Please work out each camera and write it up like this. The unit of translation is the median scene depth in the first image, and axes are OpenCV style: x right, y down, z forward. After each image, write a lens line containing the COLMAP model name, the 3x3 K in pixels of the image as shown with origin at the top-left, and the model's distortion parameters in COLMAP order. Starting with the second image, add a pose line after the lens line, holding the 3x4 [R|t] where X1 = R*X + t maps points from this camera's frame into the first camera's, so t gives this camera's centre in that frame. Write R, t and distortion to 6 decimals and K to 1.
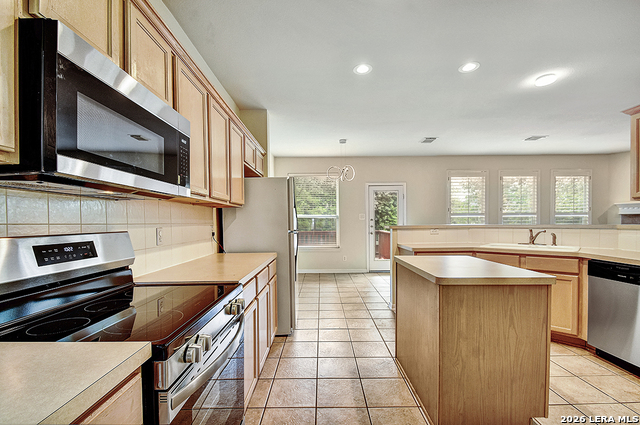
lens RADIAL K [[286.2, 0, 319.1], [0, 286.2, 227.1], [0, 0, 1]] dist [-0.001283, -0.000427]
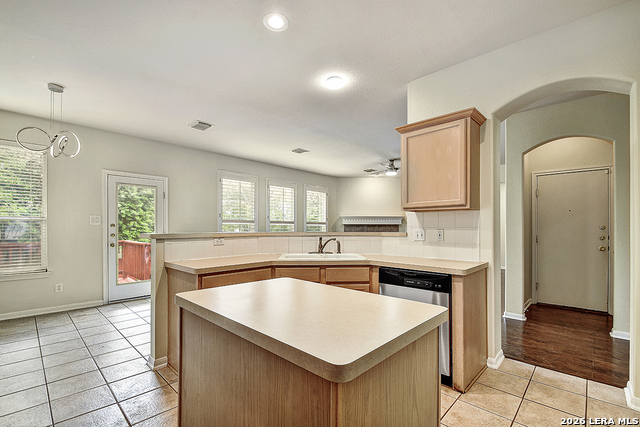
lens RADIAL K [[286.2, 0, 319.1], [0, 286.2, 228.1], [0, 0, 1]] dist [-0.001283, -0.000427]
pose [[0.687368, 0.009673, 0.726245, 0.032920], [0.007542, 0.999762, -0.020454, -0.002103], [-0.726270, 0.019537, 0.687131, 0.223009]]
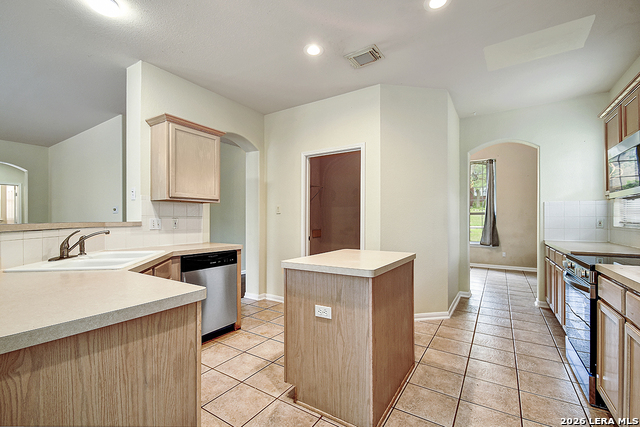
lens RADIAL K [[276.1, 0, 317.5], [0, 276.1, 216.3], [0, 0, 1]] dist [-0.000315, -0.000077]
pose [[-0.838411, 0.014214, 0.544852, 0.016903], [0.020335, 0.999780, 0.005210, -0.010030], [-0.544658, 0.015448, -0.838516, 0.751555]]
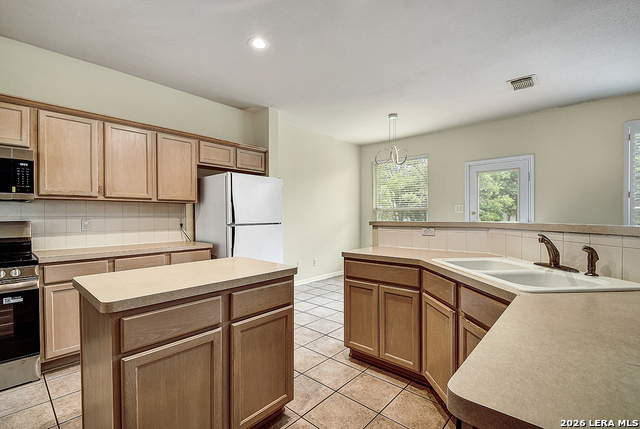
lens RADIAL K [[288.1, 0, 318.8], [0, 288.1, 224.2], [0, 0, 1]] dist [0.000046, -0.000037]
pose [[0.742894, 0.027336, -0.668851, 0.490307], [-0.017649, 0.999618, 0.021252, -0.008301], [0.669176, -0.003983, 0.743093, 0.250744]]
